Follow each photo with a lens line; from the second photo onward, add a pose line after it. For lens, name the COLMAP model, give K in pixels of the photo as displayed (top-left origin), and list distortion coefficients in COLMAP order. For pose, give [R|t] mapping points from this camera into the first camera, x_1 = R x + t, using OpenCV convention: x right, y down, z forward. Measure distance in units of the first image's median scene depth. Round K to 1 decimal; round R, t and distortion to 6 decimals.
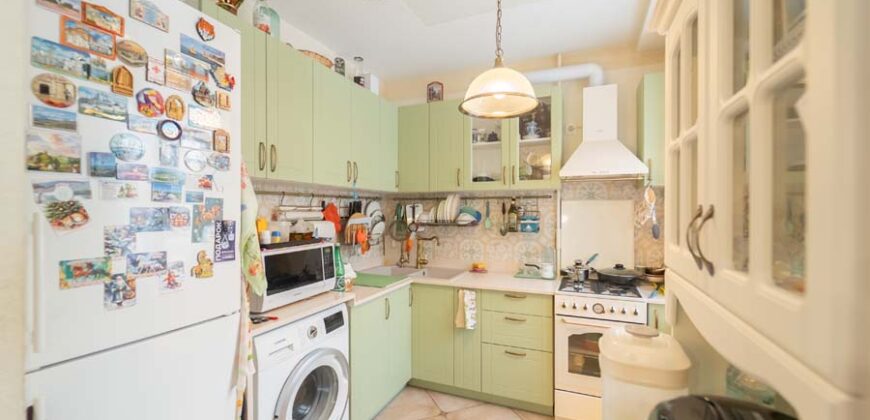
lens RADIAL K [[352.3, 0, 457.0], [0, 352.3, 210.3], [0, 0, 1]] dist [0.003976, -0.002439]
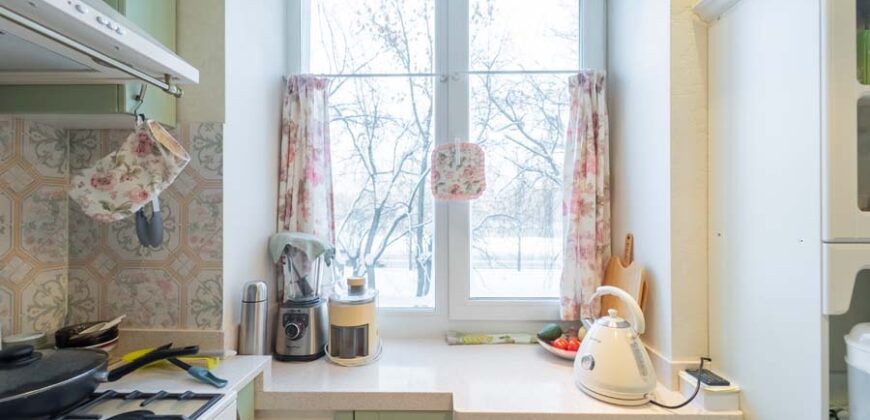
lens RADIAL K [[352.3, 0, 431.5], [0, 352.3, 208.2], [0, 0, 1]] dist [0.003976, -0.002439]
pose [[-0.336391, 0.015396, 0.941597, 0.059839], [-0.003396, 0.999840, -0.017562, 0.038075], [-0.941716, -0.009105, -0.336285, 0.767395]]
